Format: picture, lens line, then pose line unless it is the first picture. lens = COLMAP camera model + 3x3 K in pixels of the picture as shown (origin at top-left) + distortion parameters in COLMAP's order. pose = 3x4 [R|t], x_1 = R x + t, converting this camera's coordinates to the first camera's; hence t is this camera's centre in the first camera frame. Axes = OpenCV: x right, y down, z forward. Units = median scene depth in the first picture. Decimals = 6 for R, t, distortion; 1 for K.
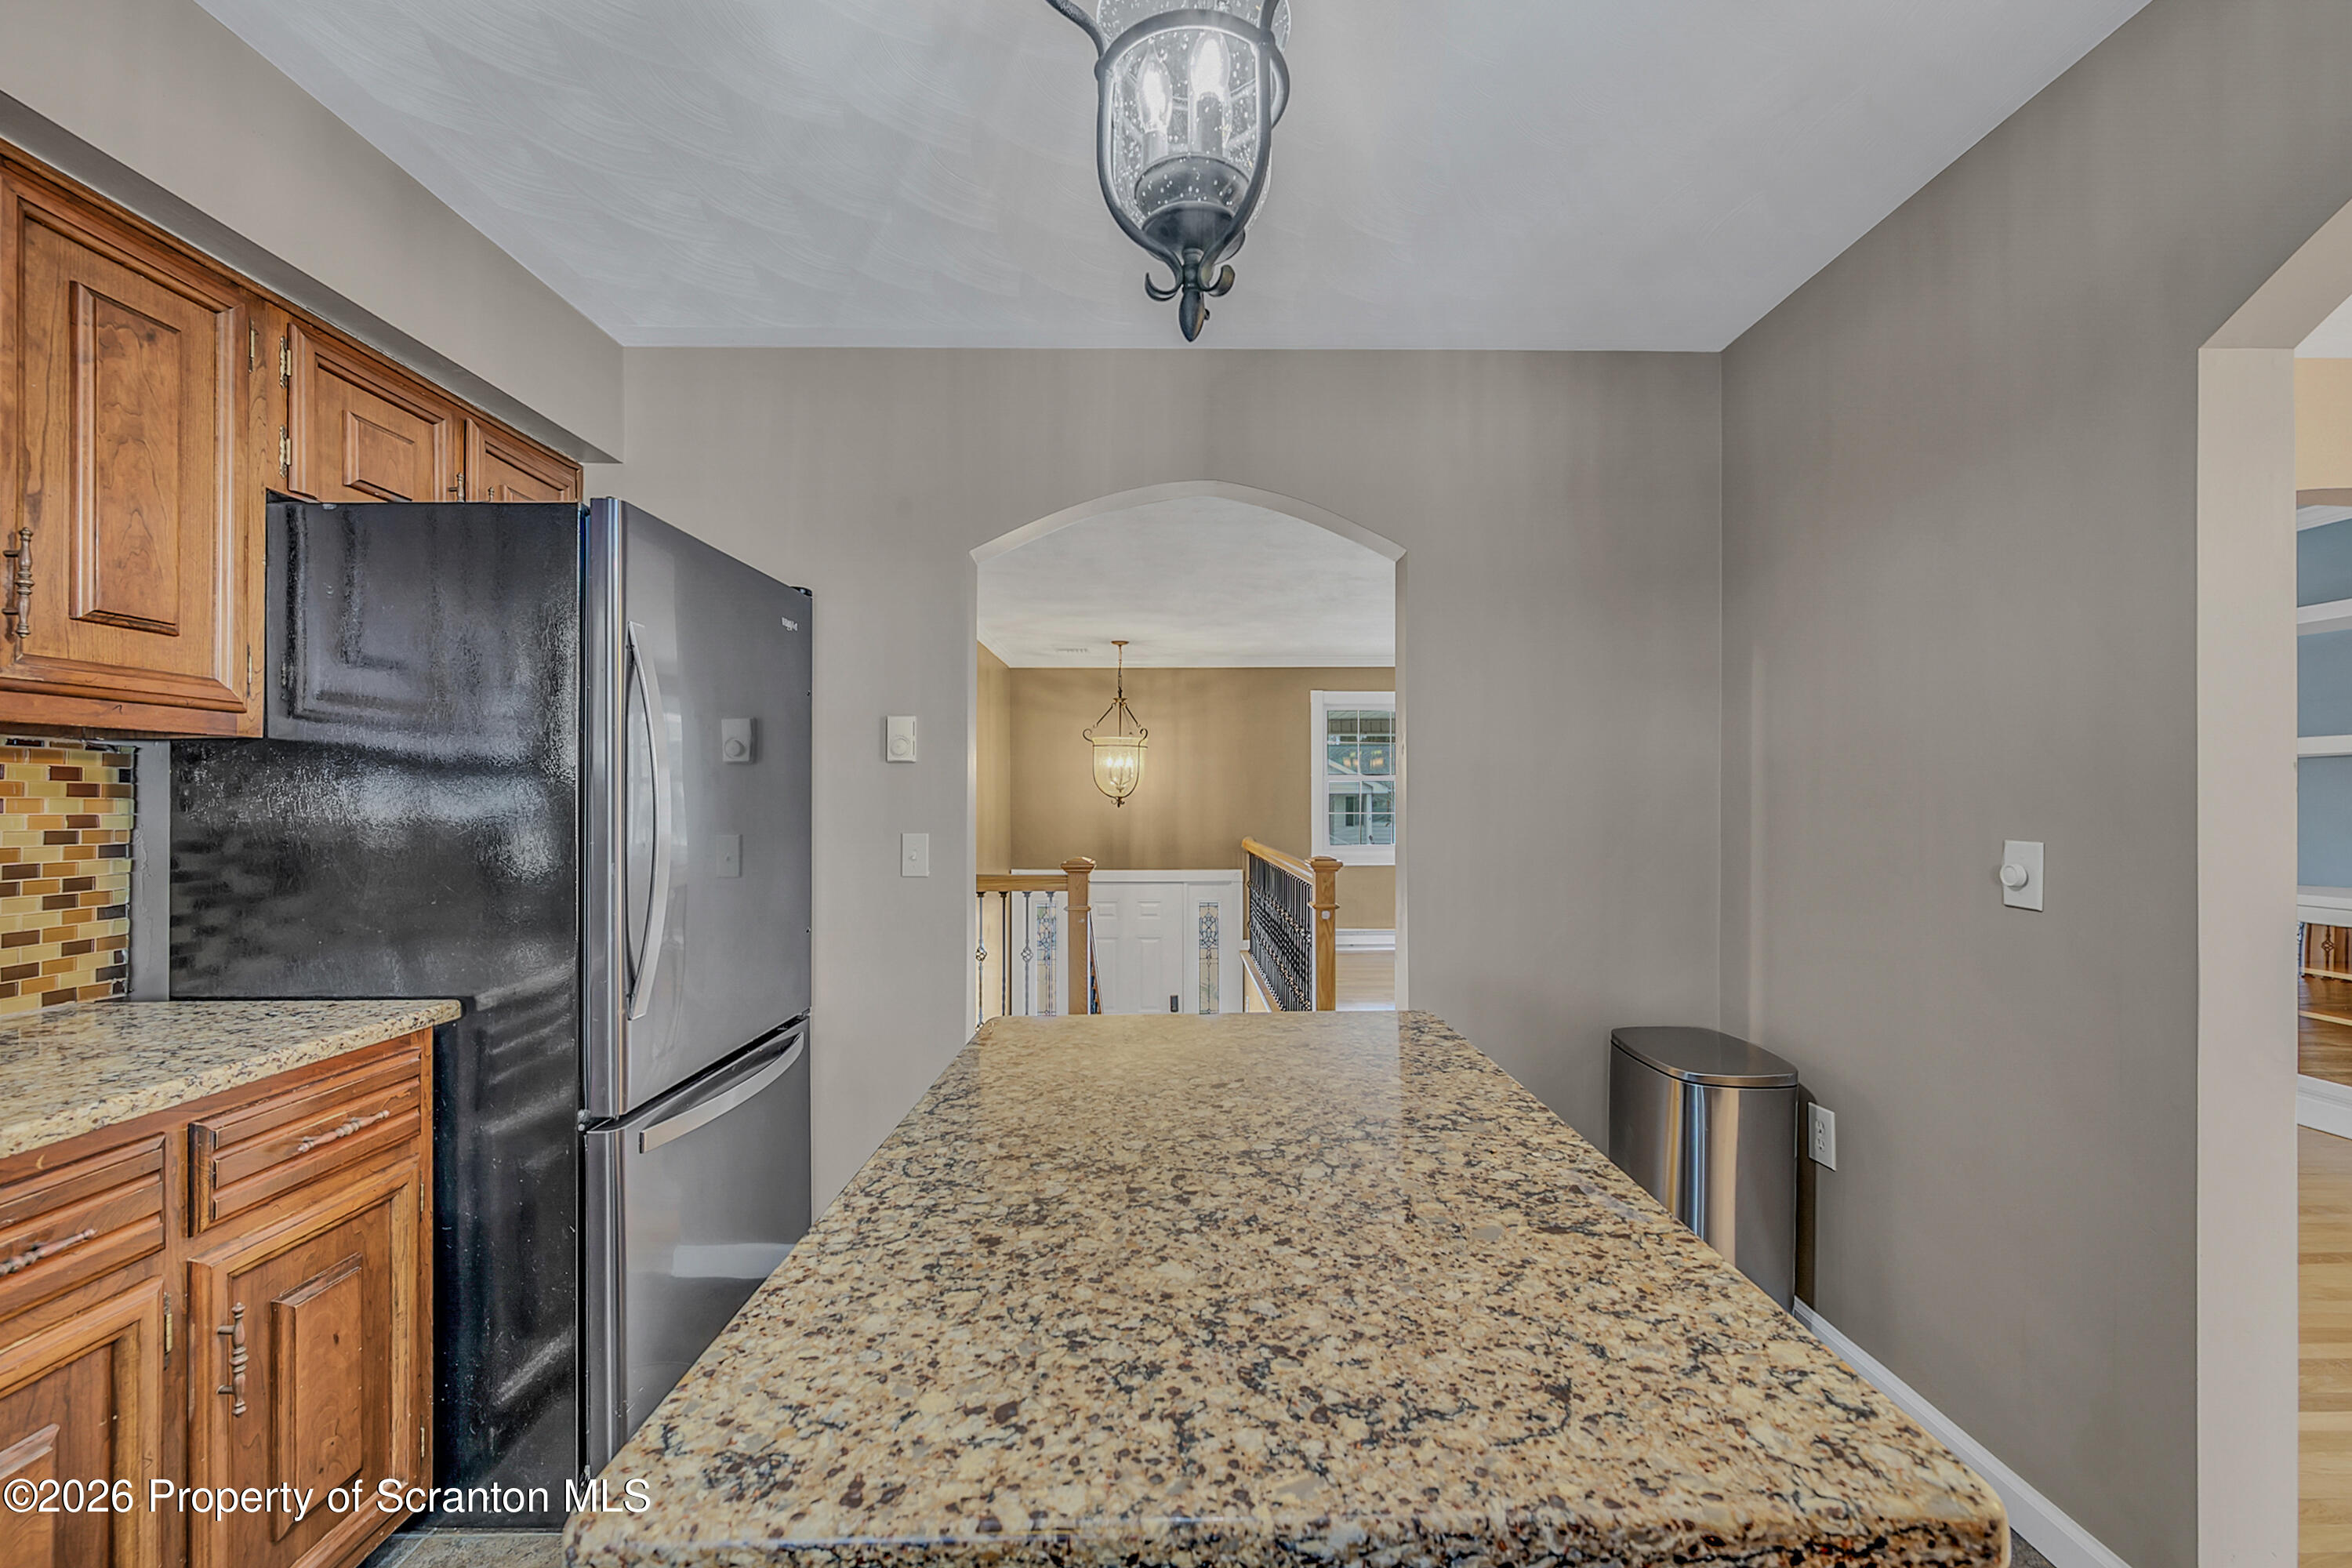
lens RADIAL K [[926.8, 0, 1179.9], [0, 926.8, 793.9], [0, 0, 1]] dist [-0.006910, 0.000065]
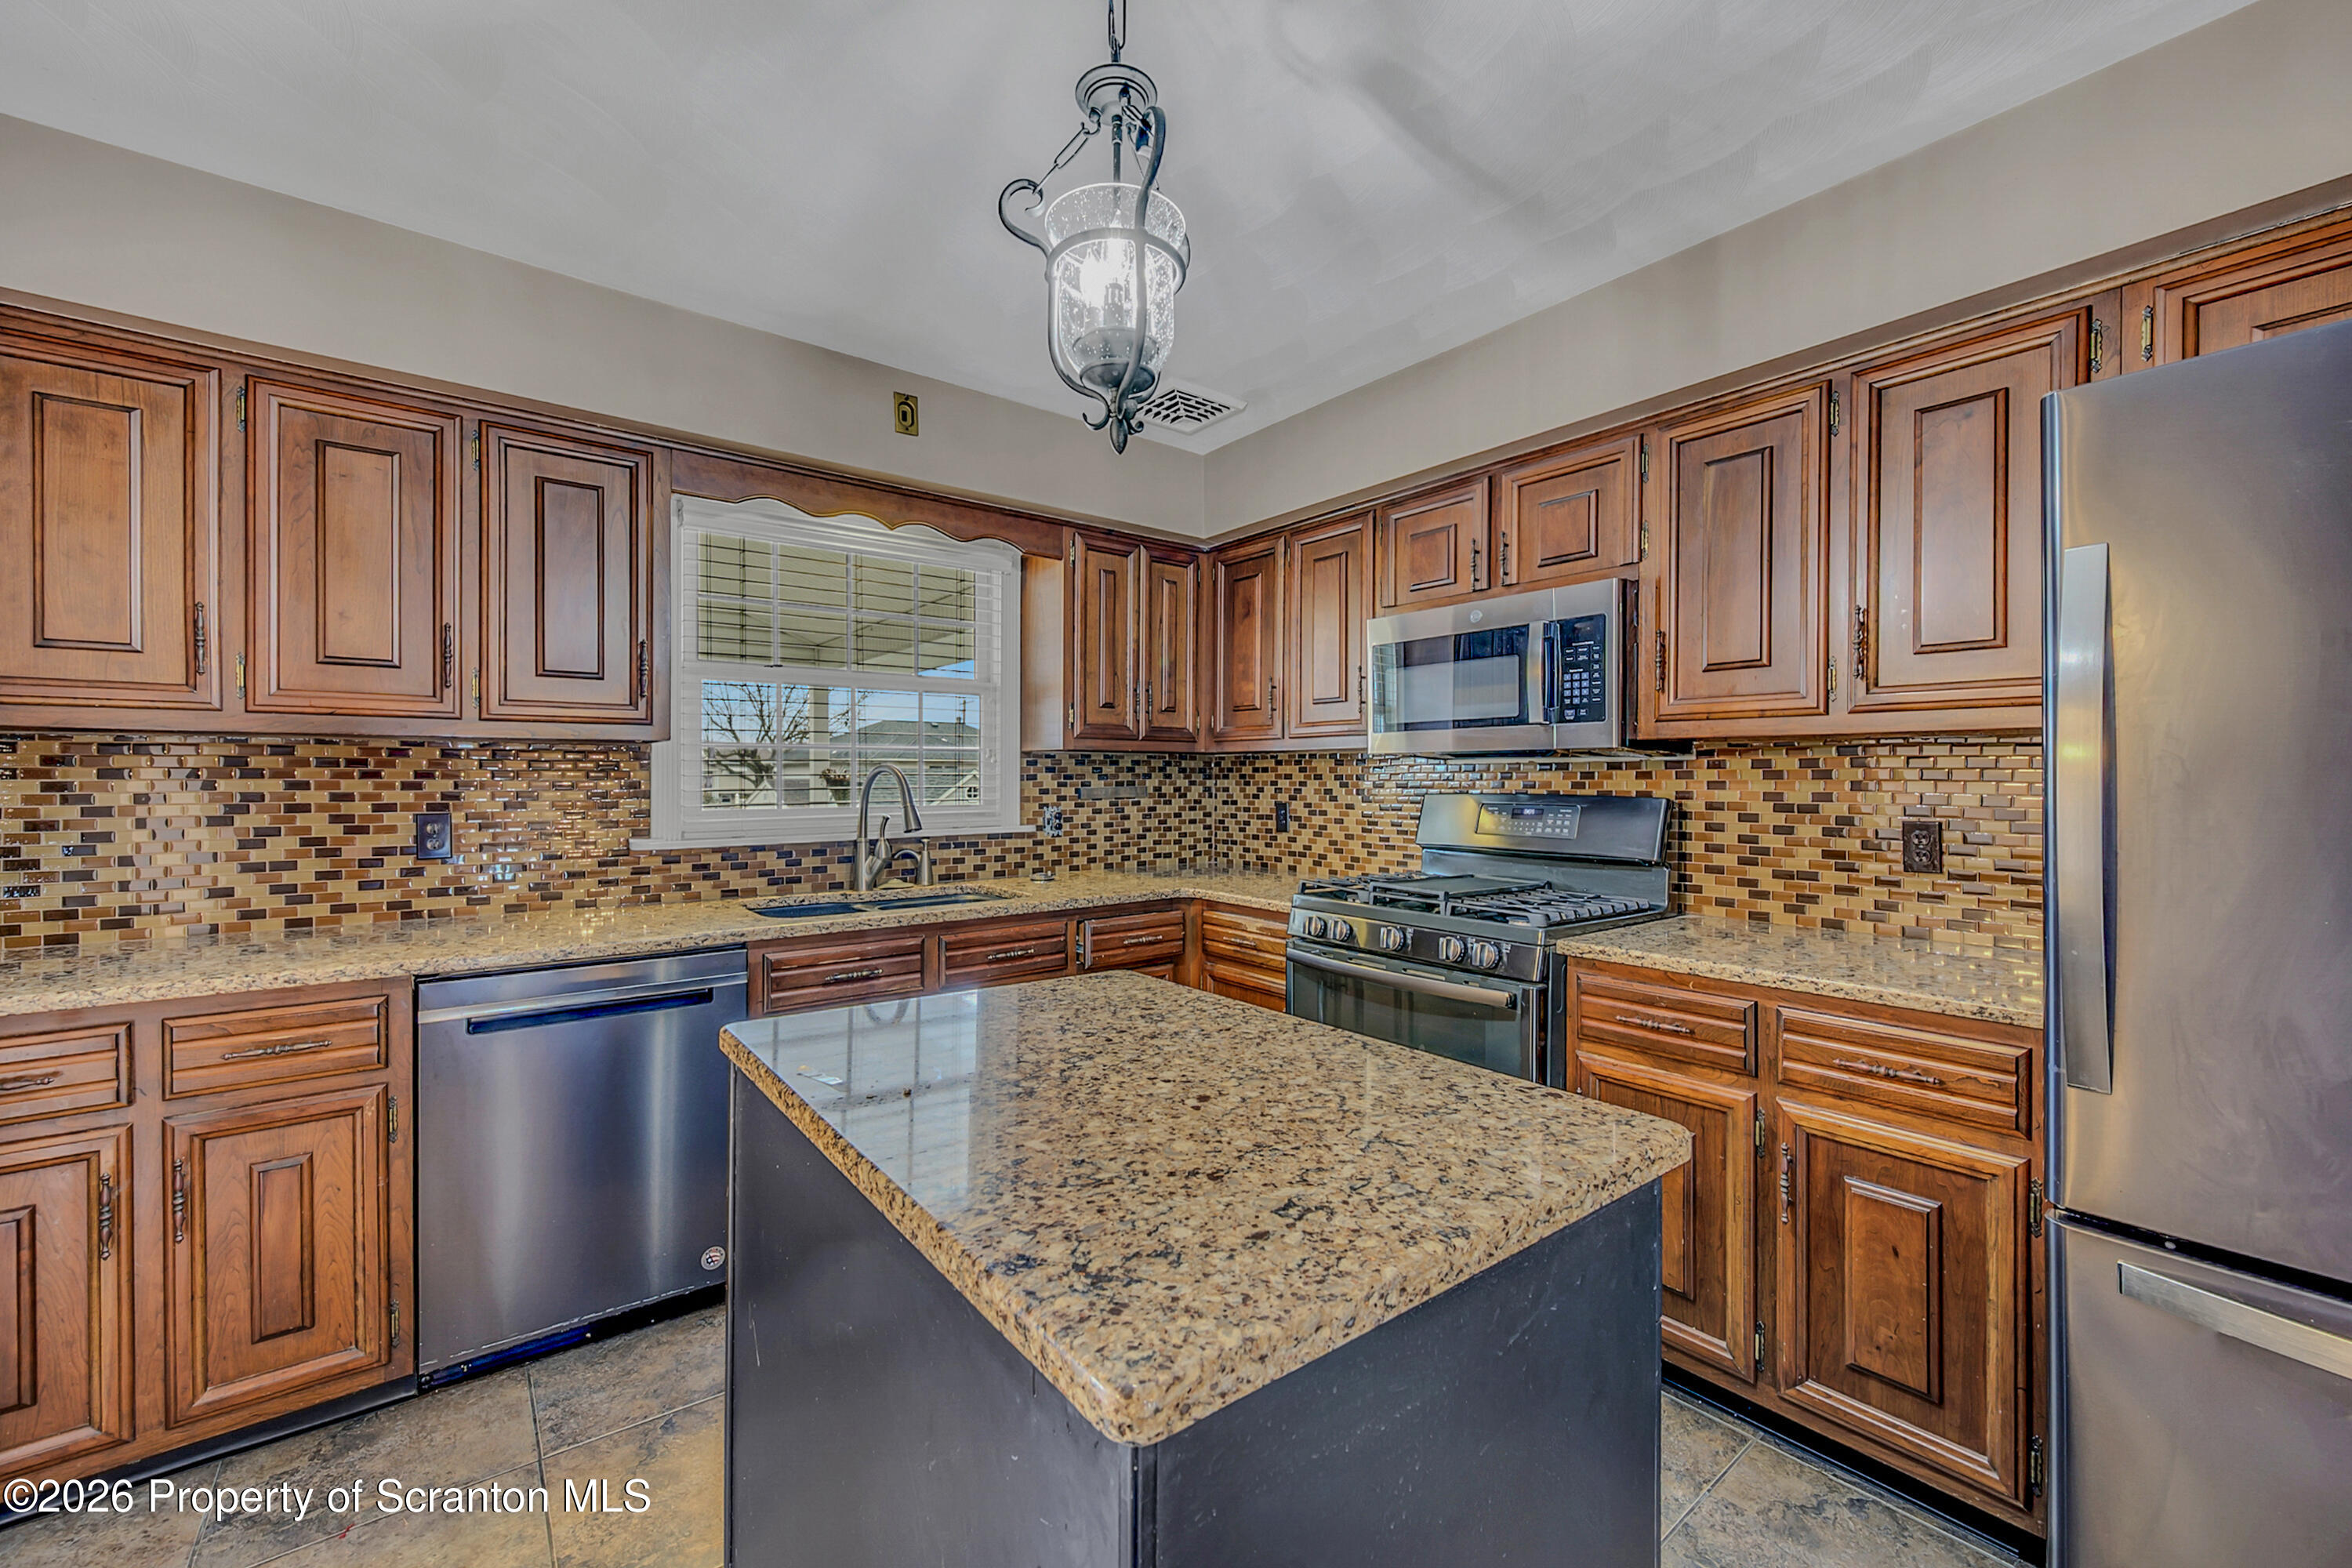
lens RADIAL K [[926.8, 0, 1187.9], [0, 926.8, 780.5], [0, 0, 1]] dist [-0.006910, 0.000065]
pose [[-0.786429, 0.002541, -0.617676, 0.682531], [0.003288, 0.999995, -0.000072, -0.004743], [0.617672, -0.002088, -0.786433, 1.871088]]
